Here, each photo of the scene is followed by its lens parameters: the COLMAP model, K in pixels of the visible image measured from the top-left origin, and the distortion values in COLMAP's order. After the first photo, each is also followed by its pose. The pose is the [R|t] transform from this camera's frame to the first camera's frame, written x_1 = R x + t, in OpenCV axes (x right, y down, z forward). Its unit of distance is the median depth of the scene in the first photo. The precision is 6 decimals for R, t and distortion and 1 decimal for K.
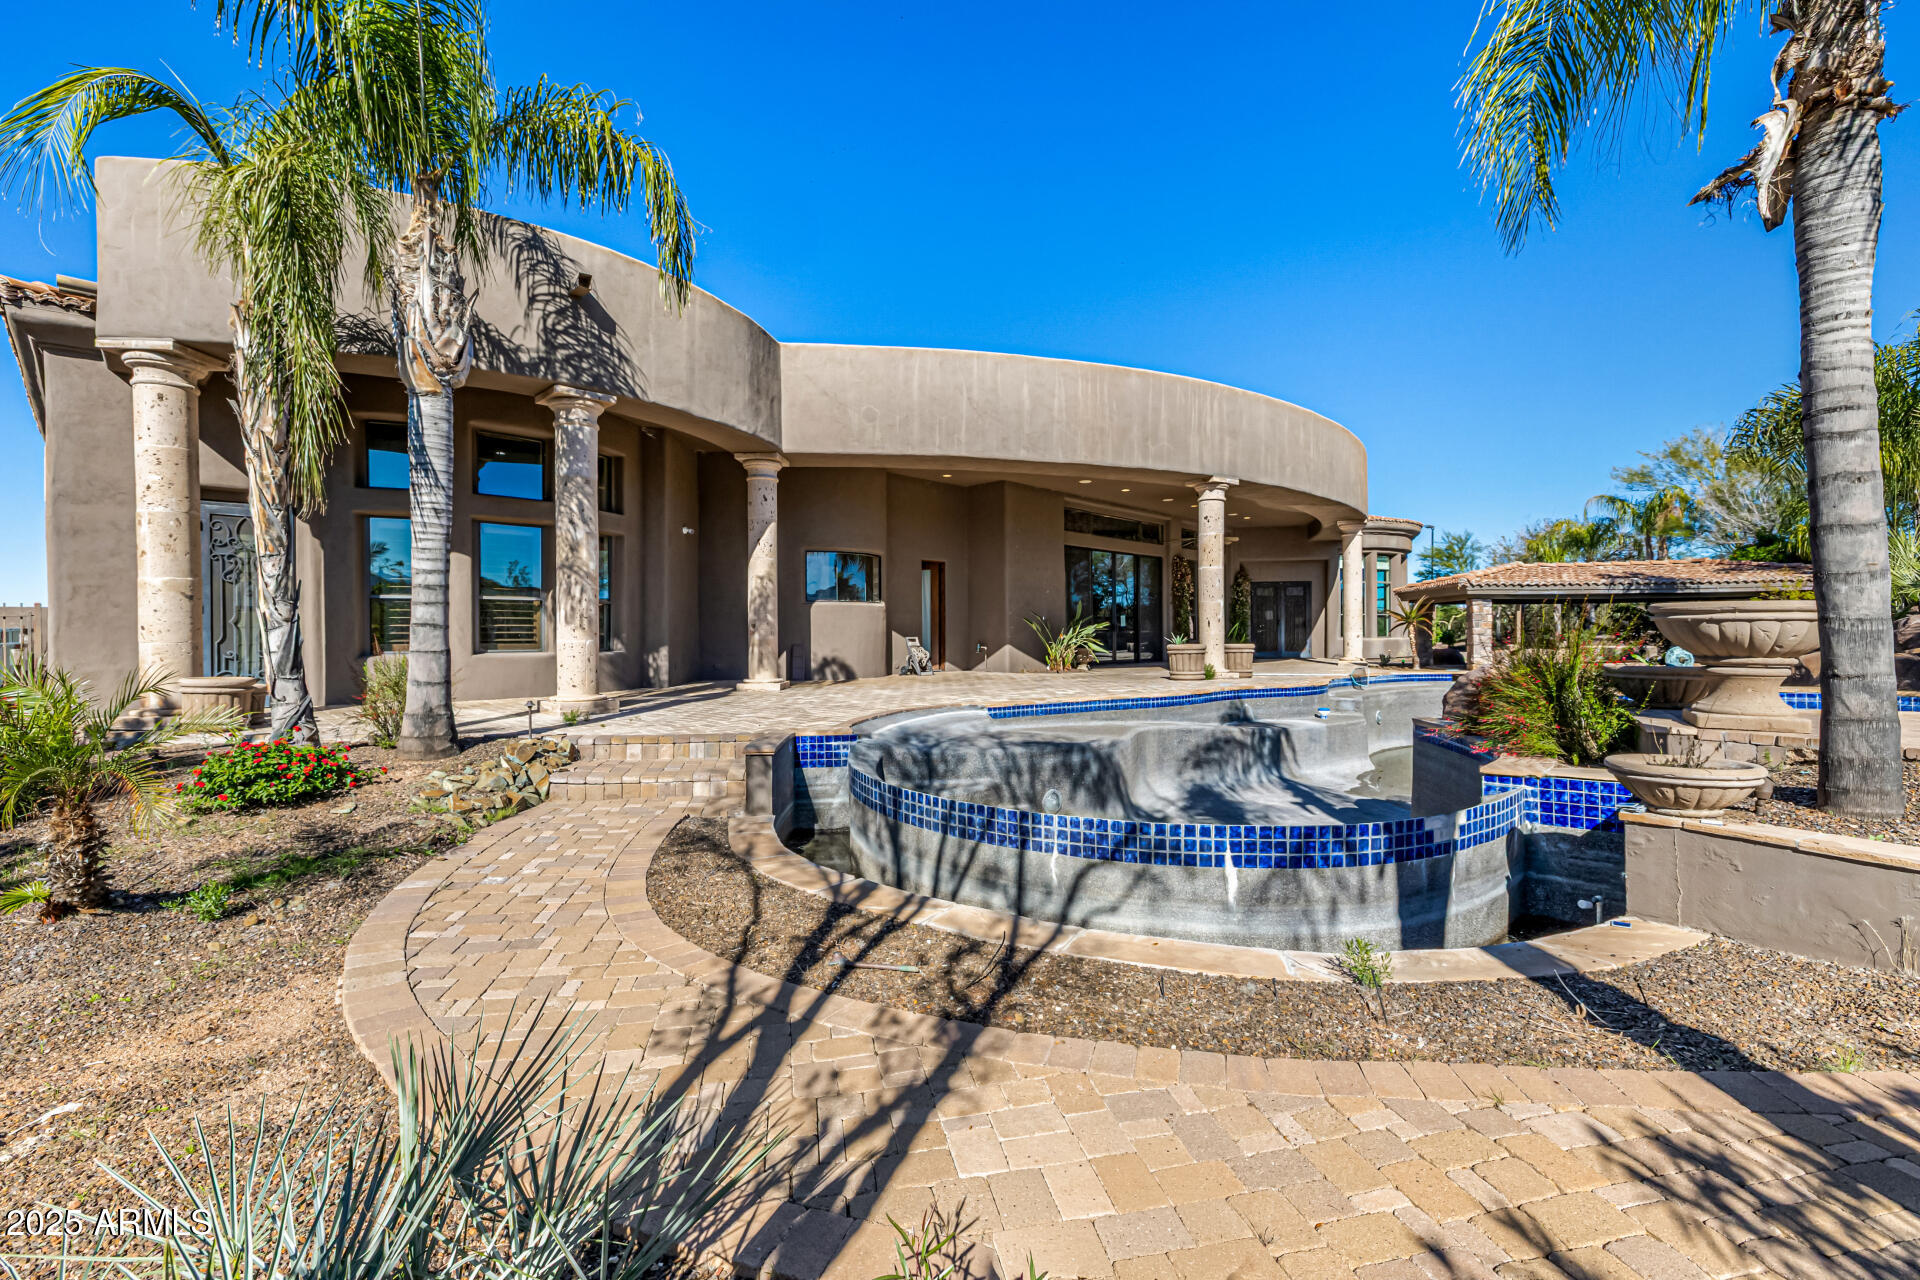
lens RADIAL K [[811.8, 0, 964.0], [0, 811.8, 634.1], [0, 0, 1]] dist [0.001777, 0.001065]
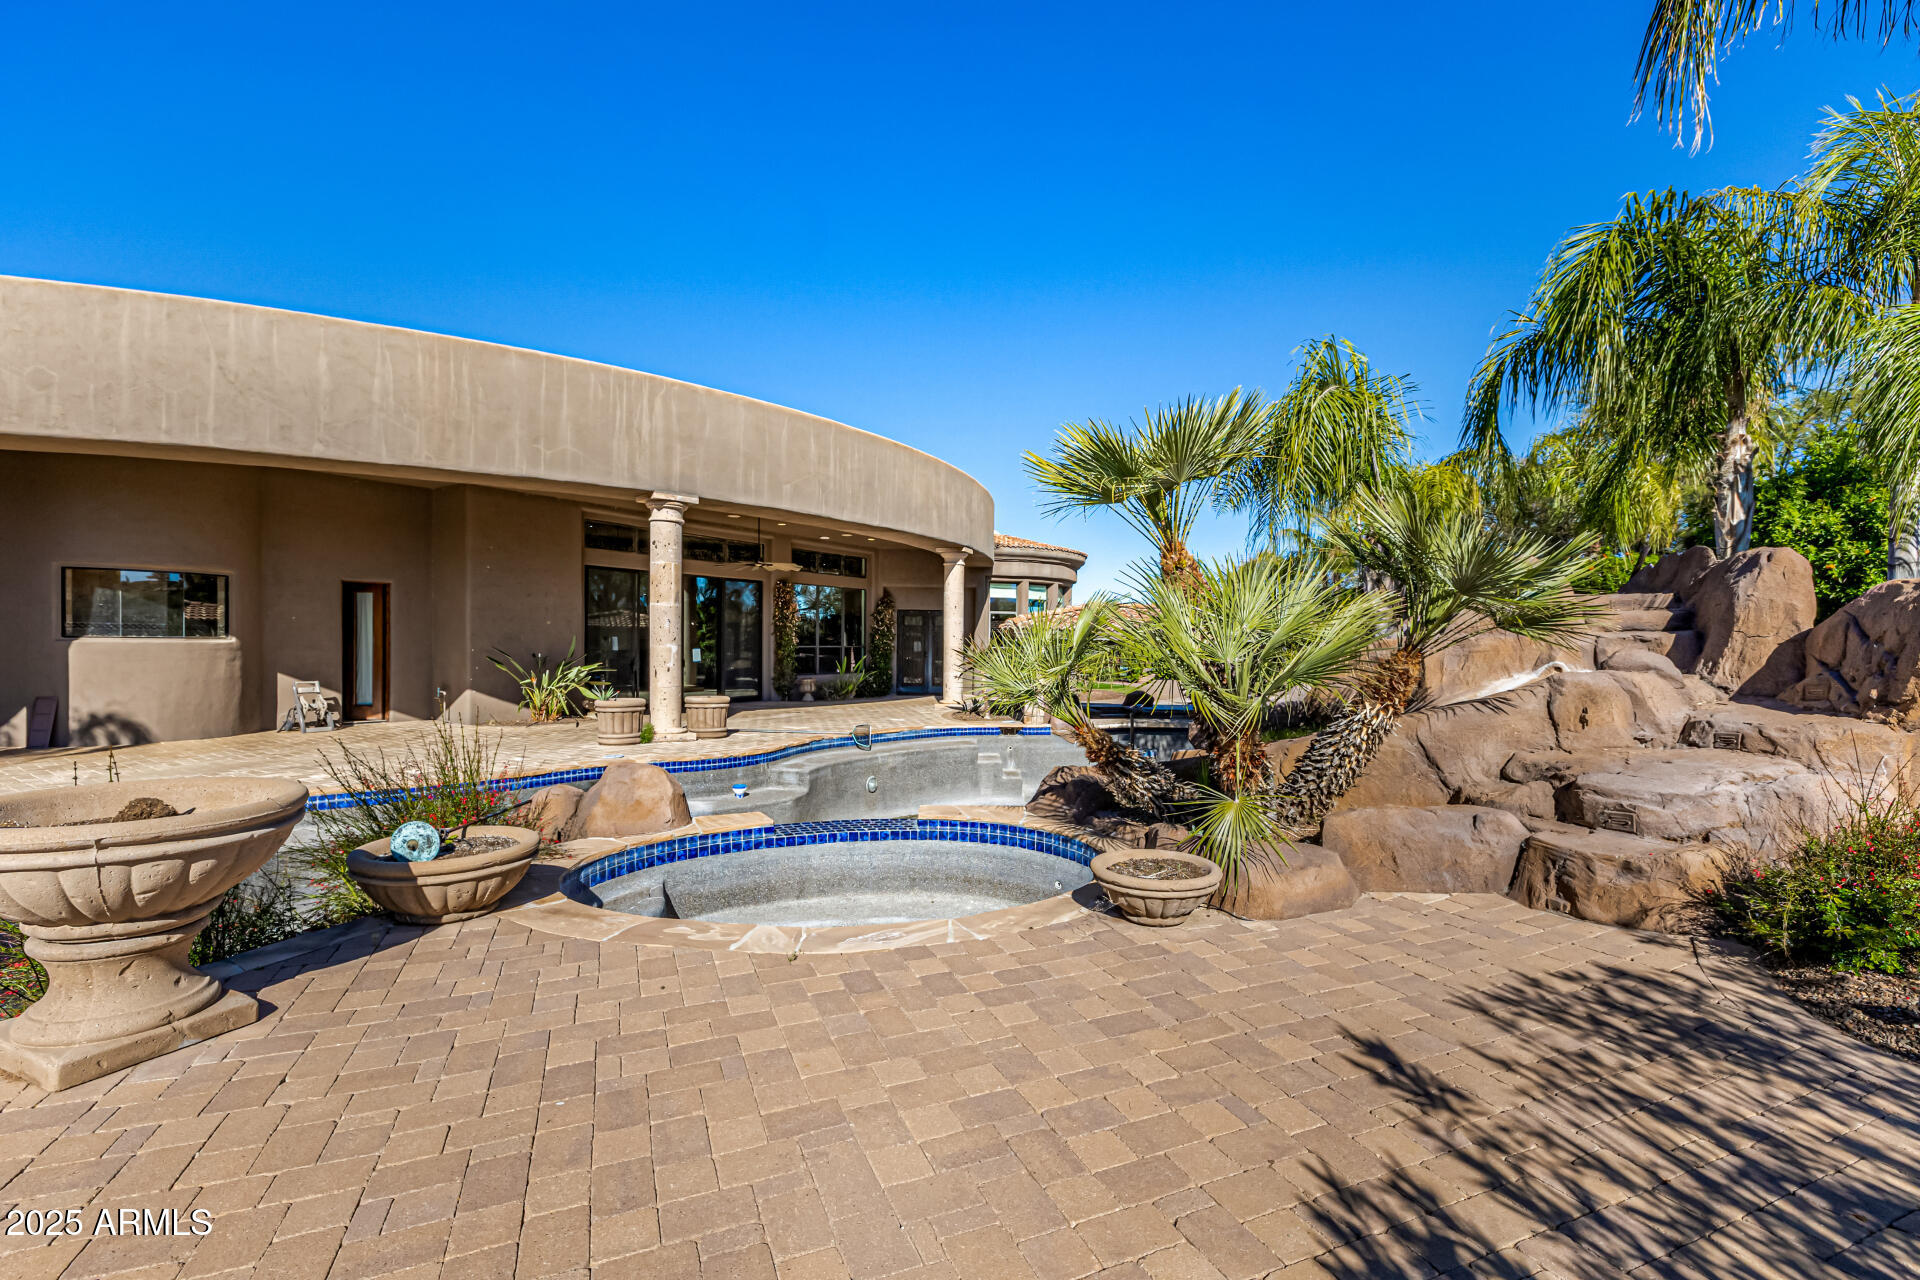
lens RADIAL K [[832.7, 0, 964.5], [0, 832.7, 649.2], [0, 0, 1]] dist [0.000867, -0.000050]
pose [[0.983682, 0.017547, 0.179056, 0.452919], [-0.019124, 0.999792, 0.007084, -0.048312], [-0.178894, -0.010393, 0.983813, 0.124981]]
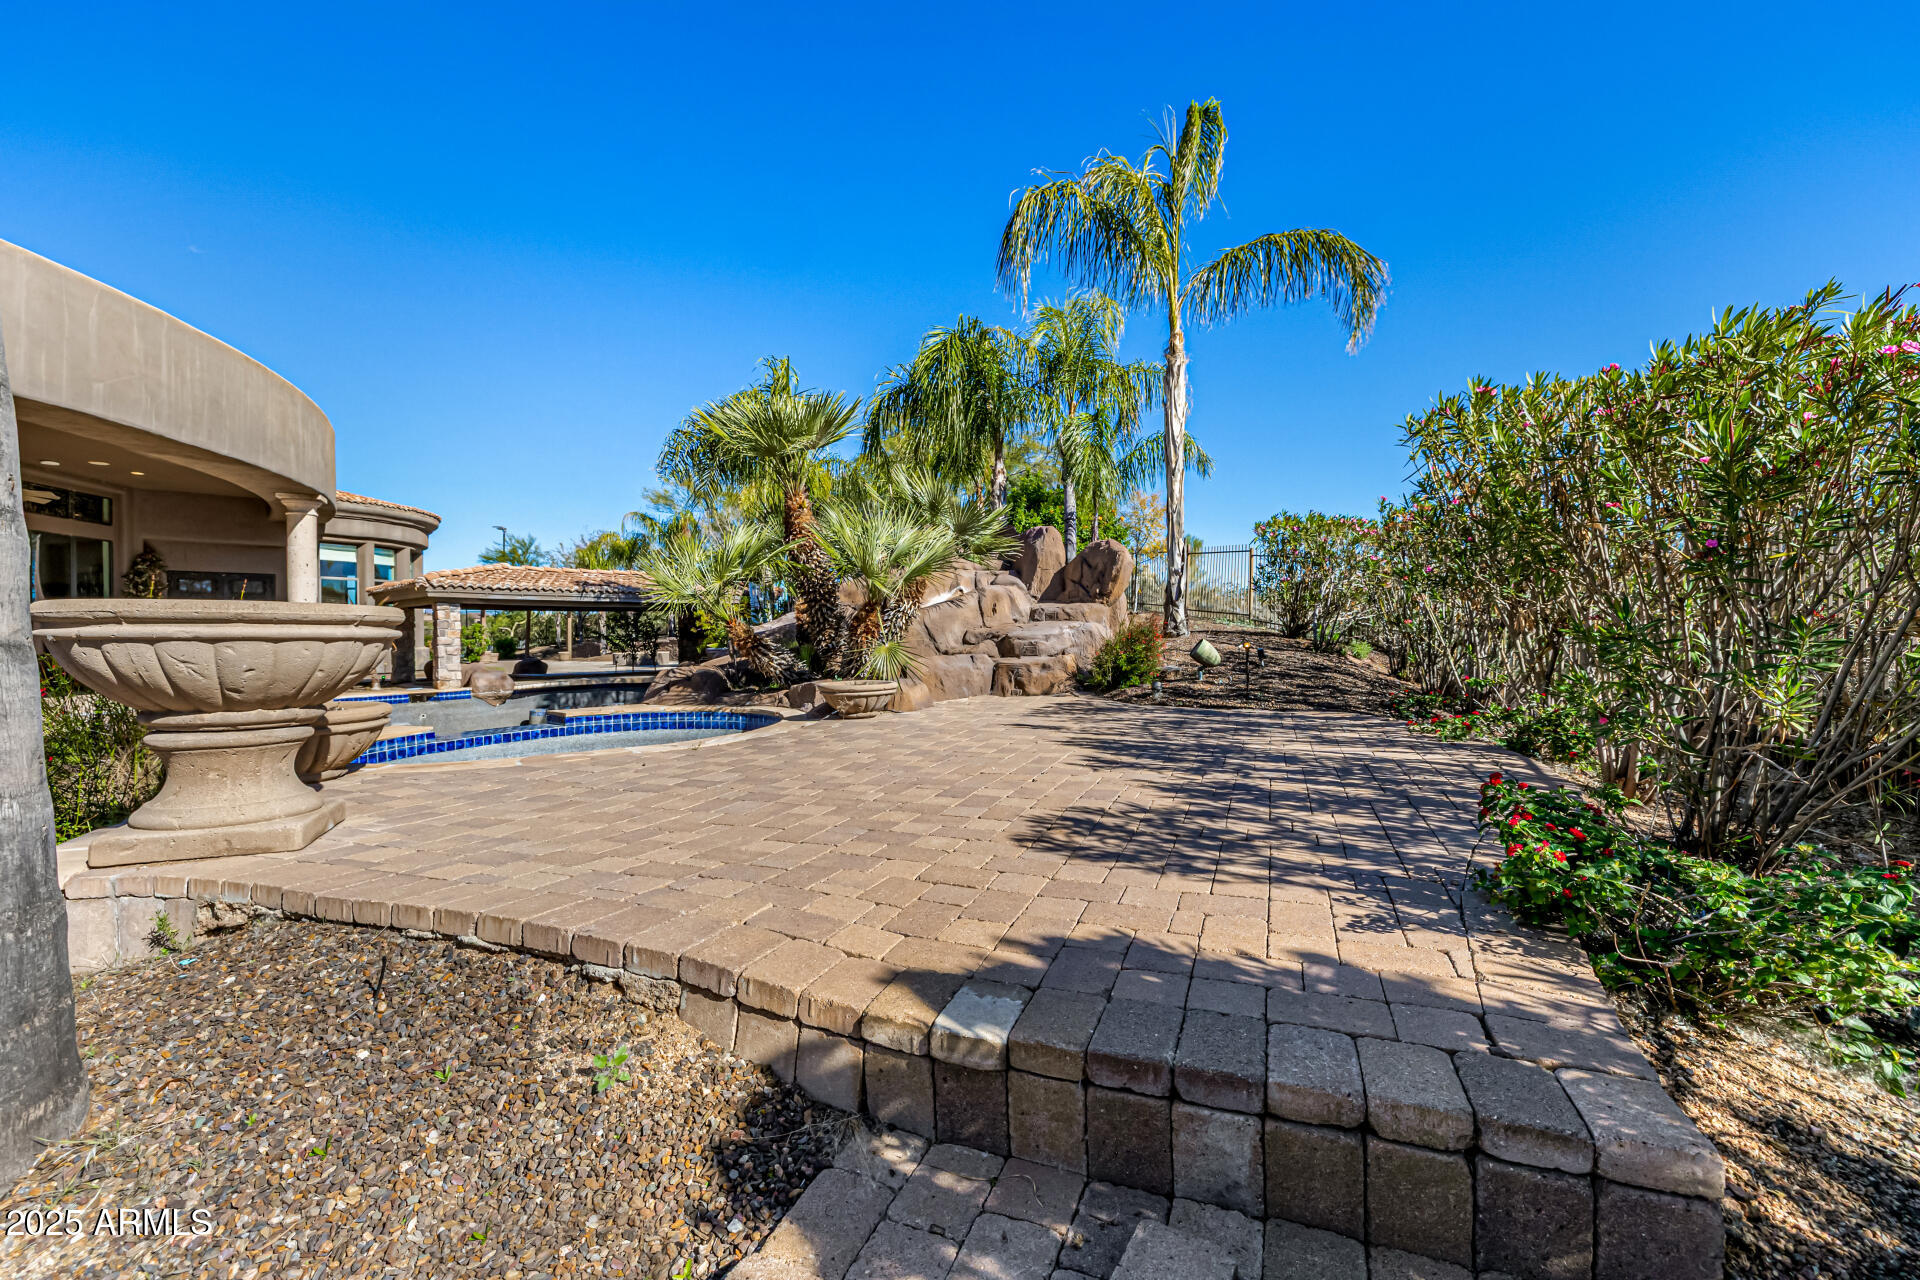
lens RADIAL K [[816.0, 0, 958.8], [0, 816.0, 630.5], [0, 0, 1]] dist [0.000018, -0.000258]
pose [[0.550936, 0.002283, 0.834544, 0.252624], [0.007637, 0.999941, -0.007777, -0.004665], [-0.834512, 0.010658, 0.550886, 0.102625]]
